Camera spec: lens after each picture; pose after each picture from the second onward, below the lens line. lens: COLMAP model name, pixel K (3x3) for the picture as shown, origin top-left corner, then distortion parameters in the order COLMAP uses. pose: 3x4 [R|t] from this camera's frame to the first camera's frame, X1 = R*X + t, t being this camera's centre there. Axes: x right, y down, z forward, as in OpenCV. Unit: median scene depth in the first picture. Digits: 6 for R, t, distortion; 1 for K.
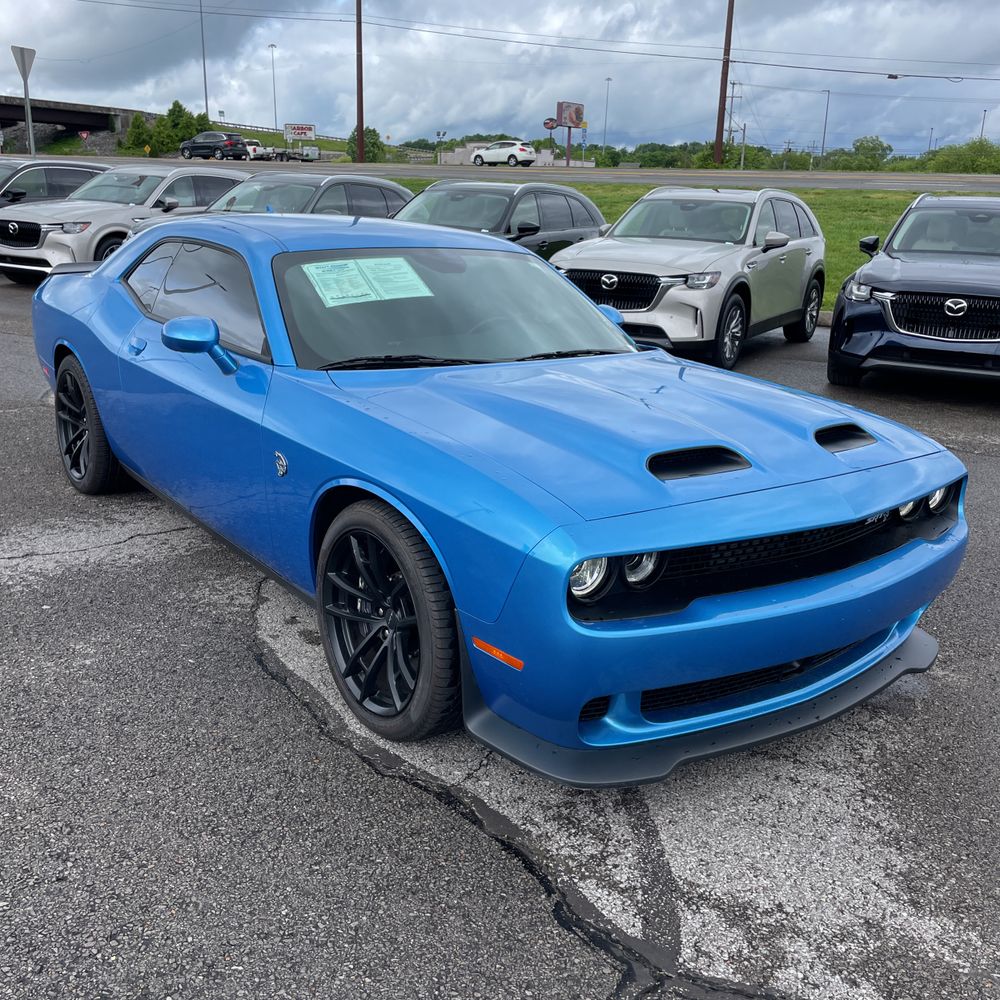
lens RADIAL K [[1021.5, 0, 493.7], [0, 1021.5, 501.7], [0, 0, 1]] dist [0.030879, 0.000000]
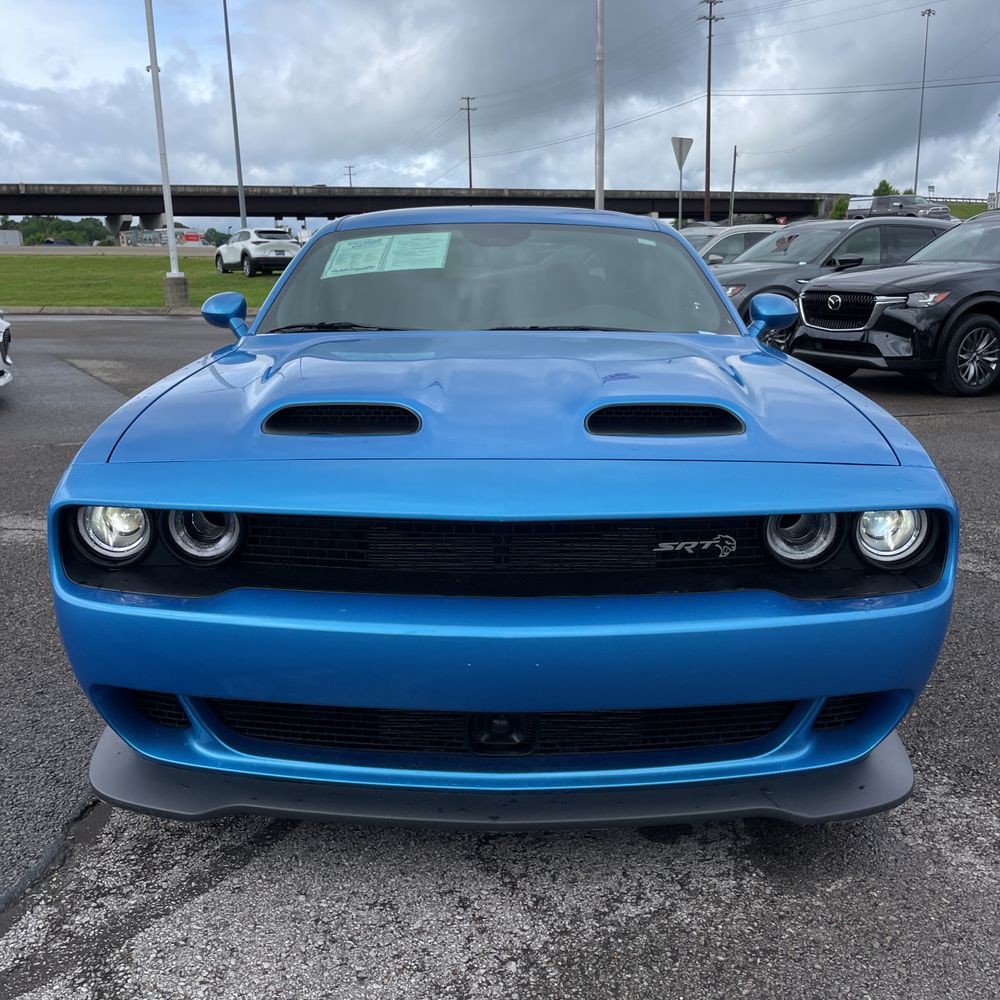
lens RADIAL K [[1021.5, 0, 496.0], [0, 1021.5, 509.0], [0, 0, 1]] dist [0.030879, 0.000000]
pose [[0.795069, 0.095444, -0.598962, 0.611094], [-0.136816, 0.990310, -0.023807, 0.023425], [0.590886, 0.100876, 0.800423, 0.392250]]
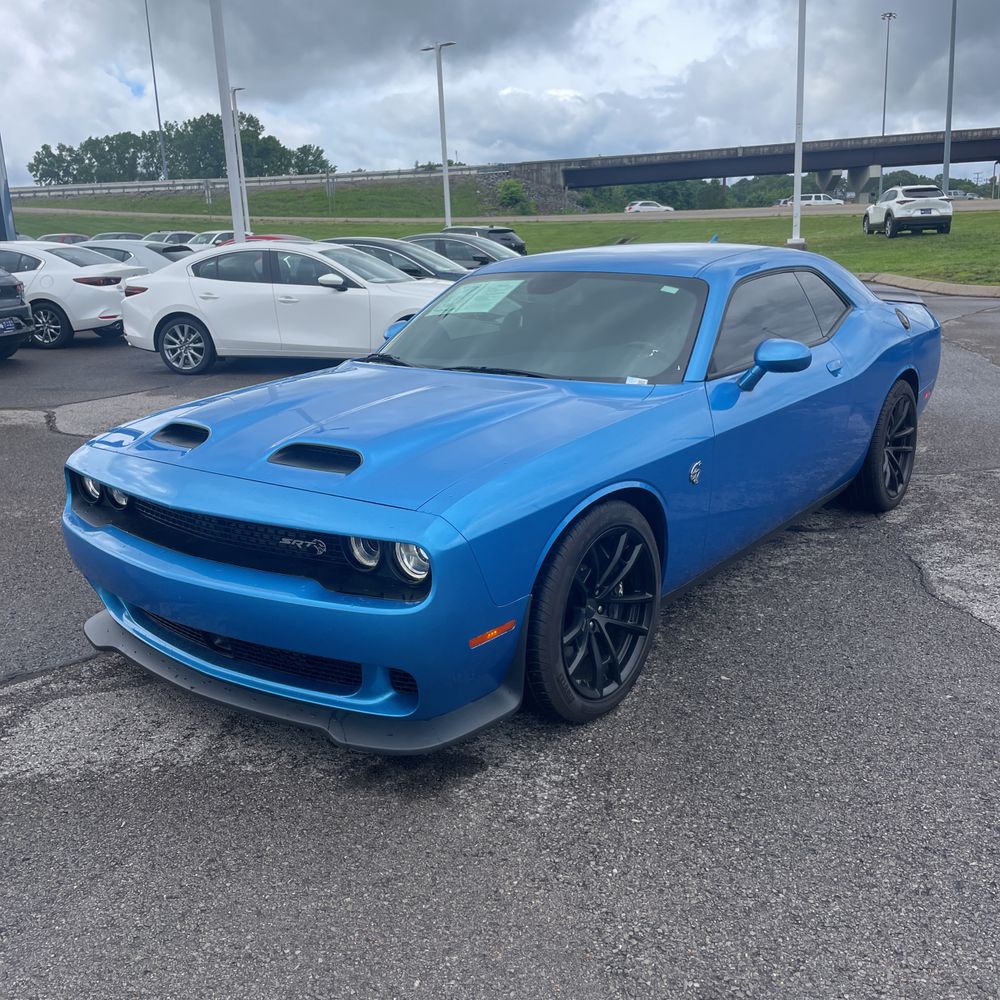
lens RADIAL K [[1021.5, 0, 508.8], [0, 1021.5, 498.7], [0, 0, 1]] dist [0.030879, 0.000000]
pose [[0.266689, 0.196112, -0.943619, 1.230086], [-0.234539, 0.962851, 0.133822, -0.185103], [0.934809, 0.185627, 0.302777, 0.831065]]
